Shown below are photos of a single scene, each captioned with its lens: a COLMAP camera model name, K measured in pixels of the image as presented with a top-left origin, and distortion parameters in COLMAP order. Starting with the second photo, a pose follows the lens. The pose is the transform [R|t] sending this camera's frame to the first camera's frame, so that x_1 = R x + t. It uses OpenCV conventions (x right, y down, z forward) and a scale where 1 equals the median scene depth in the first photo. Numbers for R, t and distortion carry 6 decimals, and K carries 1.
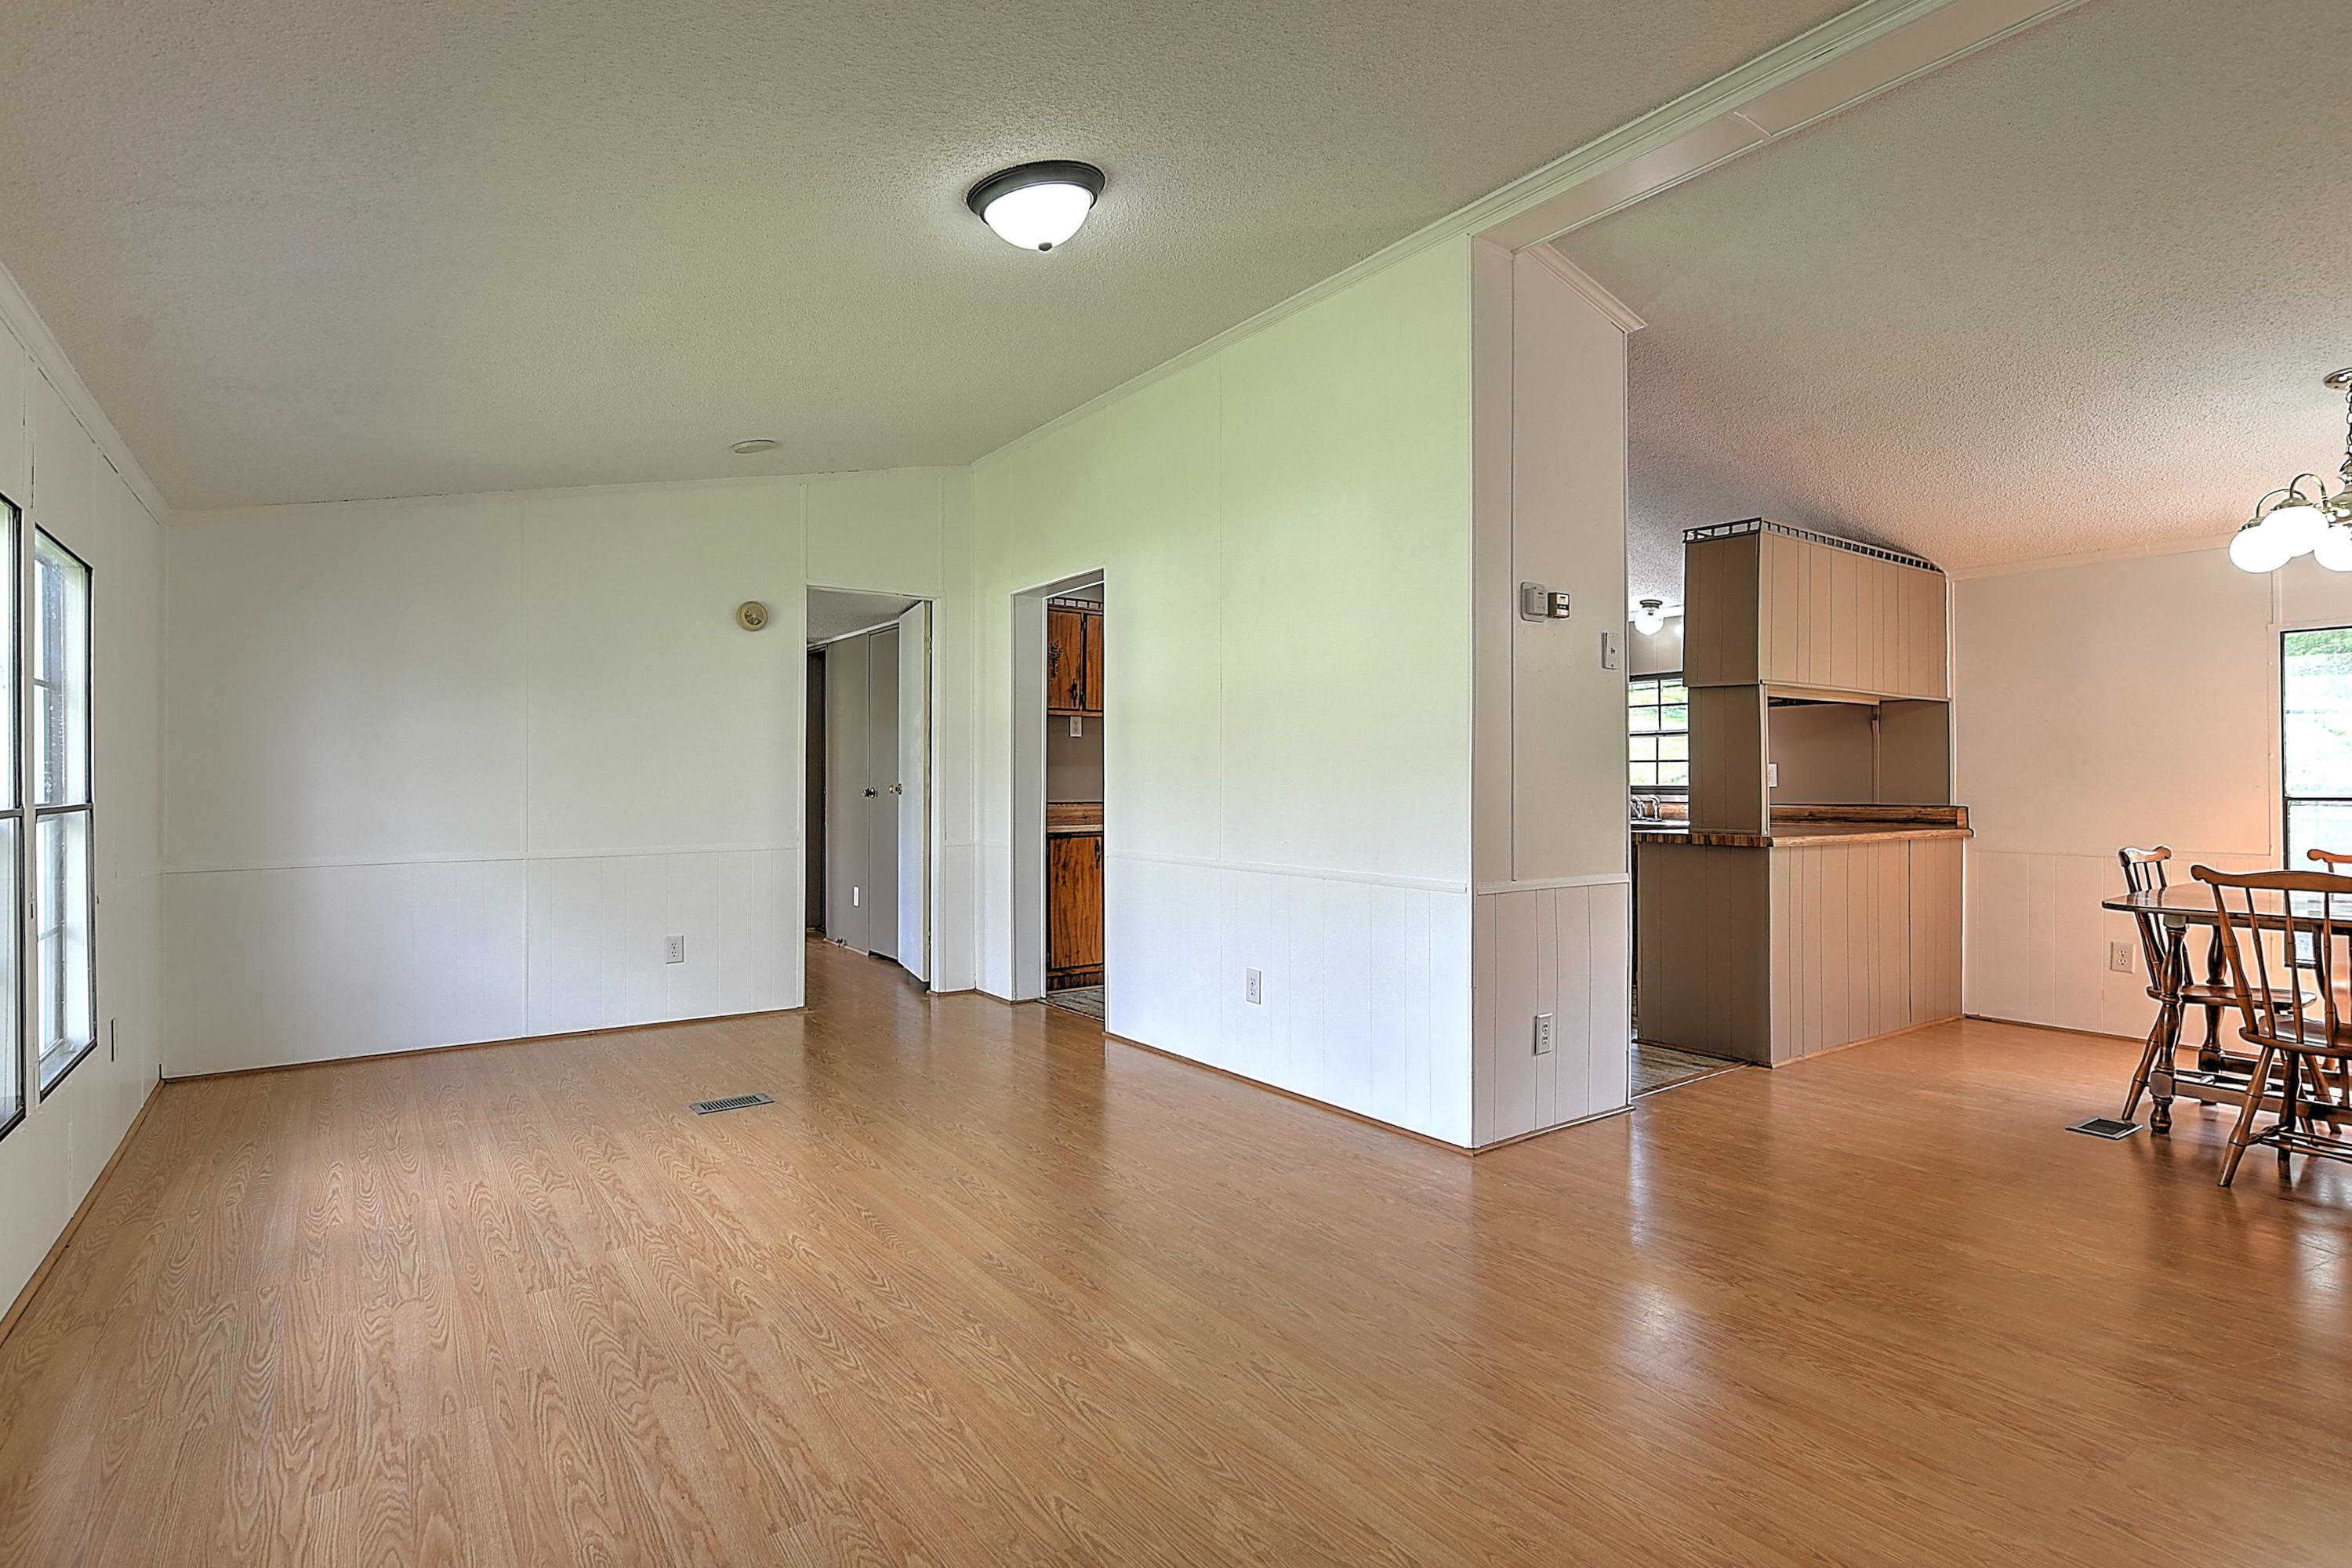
lens RADIAL K [[1162.6, 0, 1176.0], [0, 1162.6, 784.0], [0, 0, 1]] dist [0.001998, 0.000296]
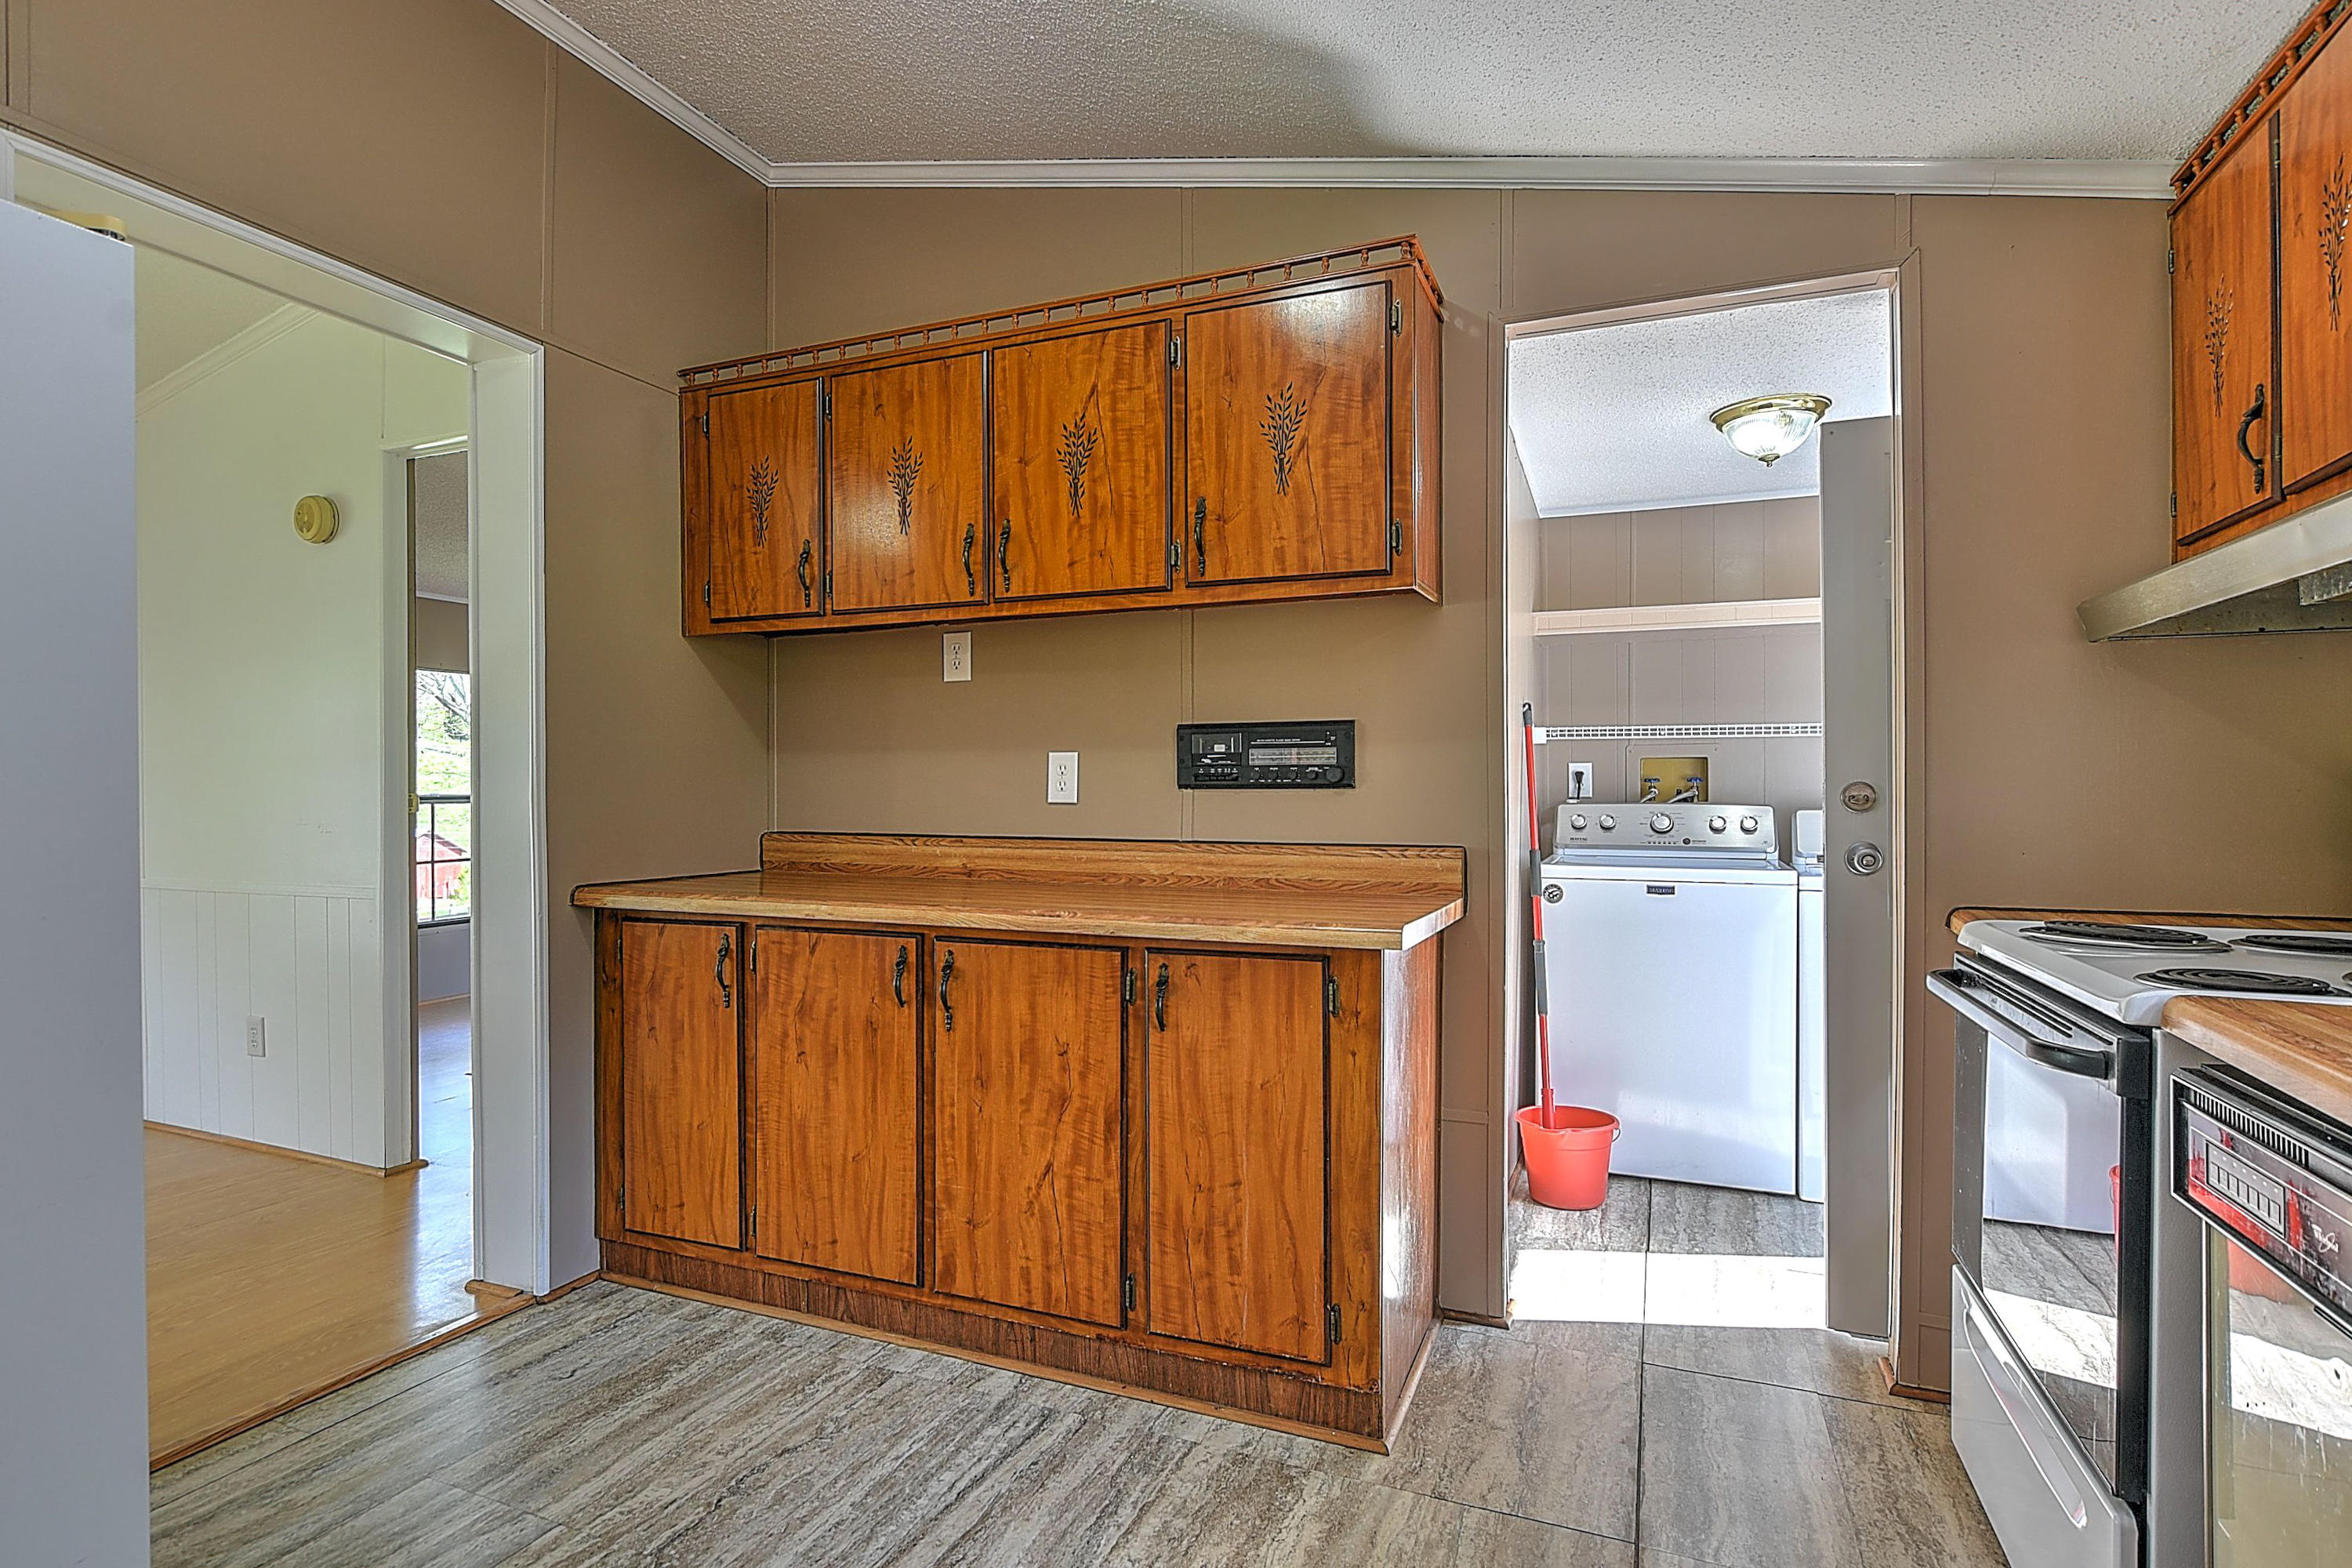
lens RADIAL K [[1162.6, 0, 1176.0], [0, 1162.6, 784.0], [0, 0, 1]] dist [0.001998, 0.000296]
pose [[0.525047, 0.001932, -0.851071, 0.568094], [-0.004824, 0.999988, -0.000706, -0.006459], [0.851060, 0.004476, 0.525050, 1.490892]]
